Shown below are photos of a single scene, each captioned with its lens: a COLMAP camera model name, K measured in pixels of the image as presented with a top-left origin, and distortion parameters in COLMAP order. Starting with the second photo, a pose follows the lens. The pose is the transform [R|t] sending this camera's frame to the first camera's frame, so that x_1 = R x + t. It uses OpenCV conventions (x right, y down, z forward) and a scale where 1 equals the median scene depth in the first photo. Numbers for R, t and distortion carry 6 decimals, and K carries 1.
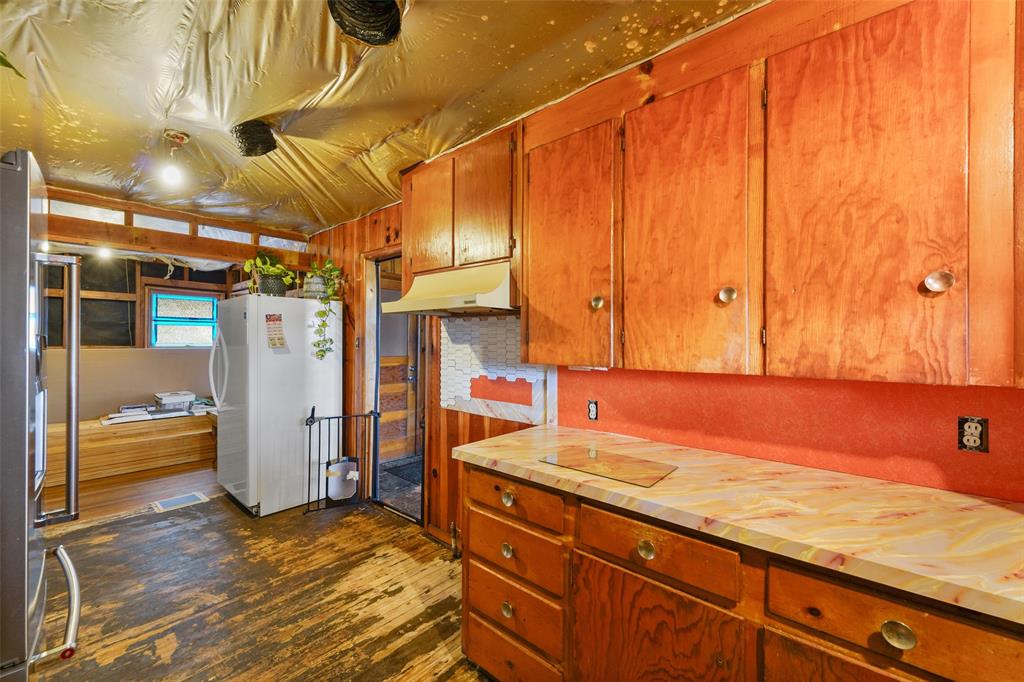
lens RADIAL K [[406.6, 0, 510.8], [0, 406.6, 338.1], [0, 0, 1]] dist [0.006780, -0.001048]
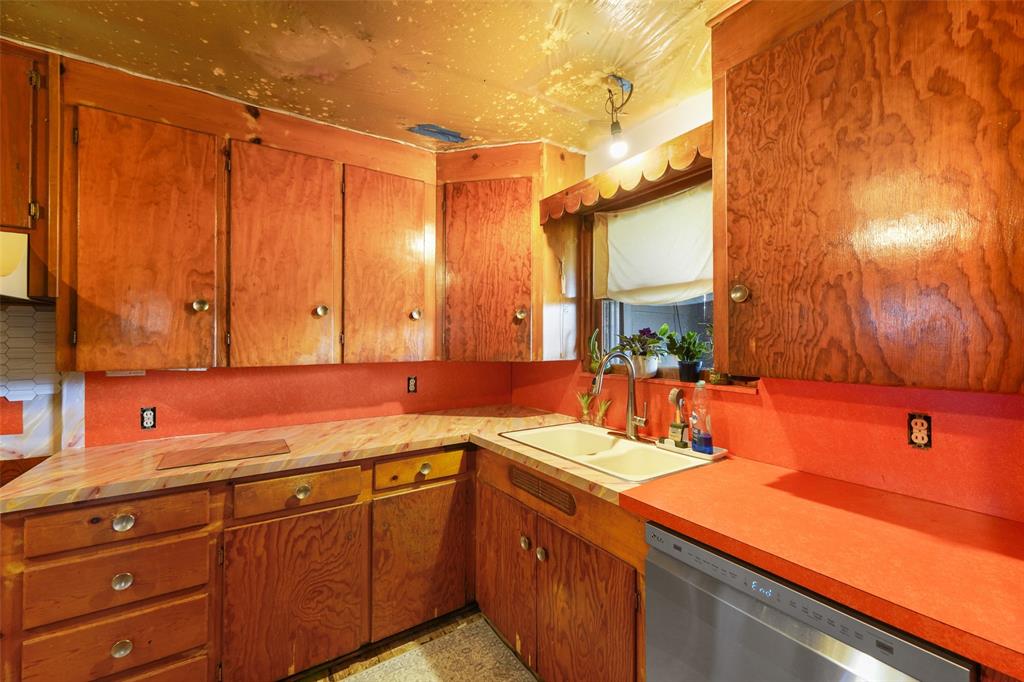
lens RADIAL K [[406.6, 0, 512.3], [0, 406.6, 339.0], [0, 0, 1]] dist [0.006780, -0.001048]
pose [[0.261528, -0.001051, 0.965195, -0.668010], [-0.005239, 0.999983, 0.002509, -0.010201], [-0.965182, -0.005713, 0.261518, -0.044313]]
